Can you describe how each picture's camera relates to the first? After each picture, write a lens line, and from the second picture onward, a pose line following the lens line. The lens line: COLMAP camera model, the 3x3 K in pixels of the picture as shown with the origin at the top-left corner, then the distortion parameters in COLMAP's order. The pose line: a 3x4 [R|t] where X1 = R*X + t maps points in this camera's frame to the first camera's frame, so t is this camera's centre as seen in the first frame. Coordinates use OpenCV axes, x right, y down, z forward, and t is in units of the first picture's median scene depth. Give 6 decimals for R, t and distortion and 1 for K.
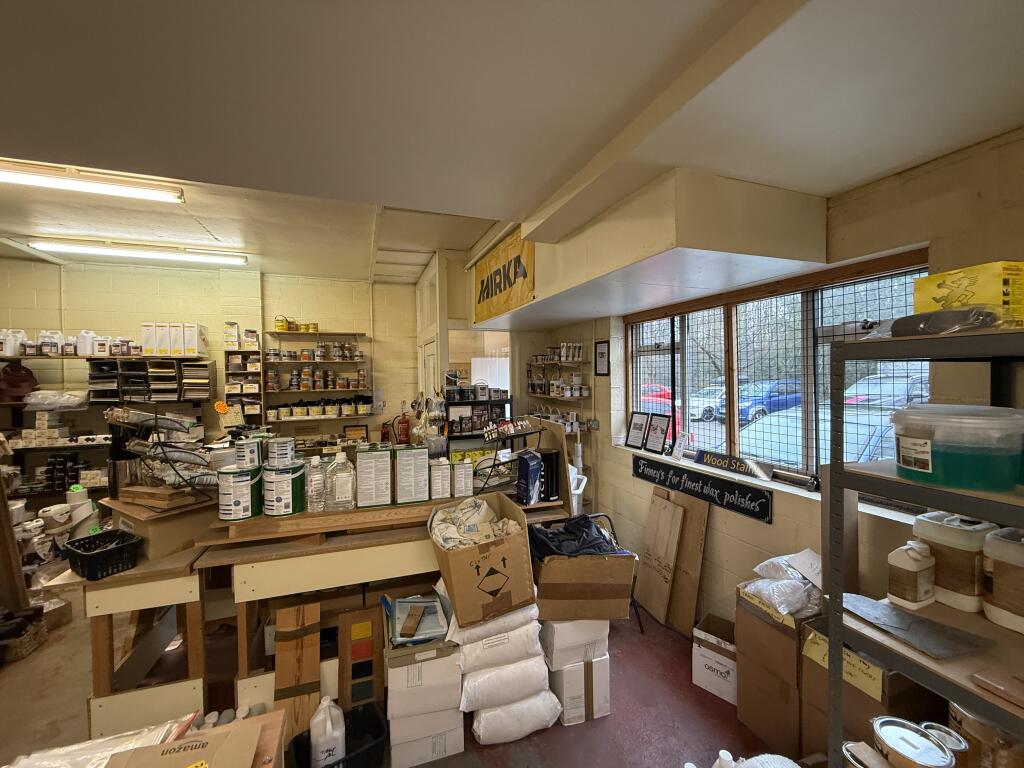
lens RADIAL K [[413.5, 0, 508.2], [0, 413.5, 380.3], [0, 0, 1]] dist [0.000463, 0.000012]
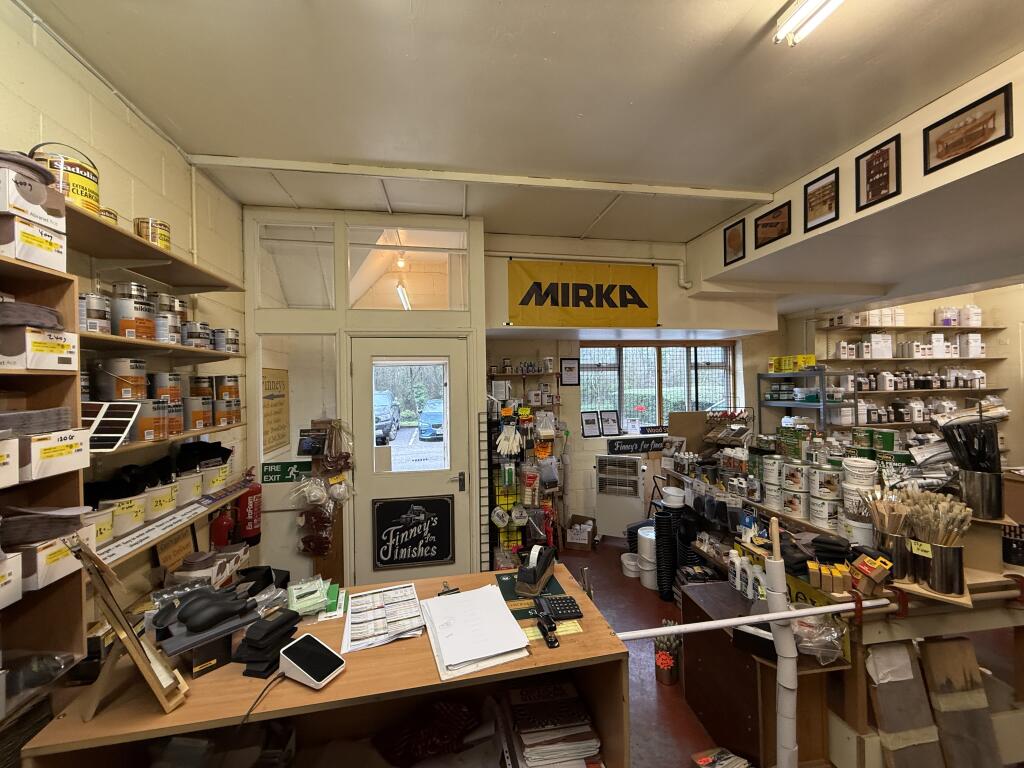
lens RADIAL K [[413.5, 0, 508.8], [0, 413.5, 384.2], [0, 0, 1]] dist [0.000463, 0.000012]
pose [[0.174221, 0.006955, 0.984682, -1.219892], [0.032657, 0.999384, -0.012837, -0.006439], [-0.984165, 0.034393, 0.173887, 1.129783]]
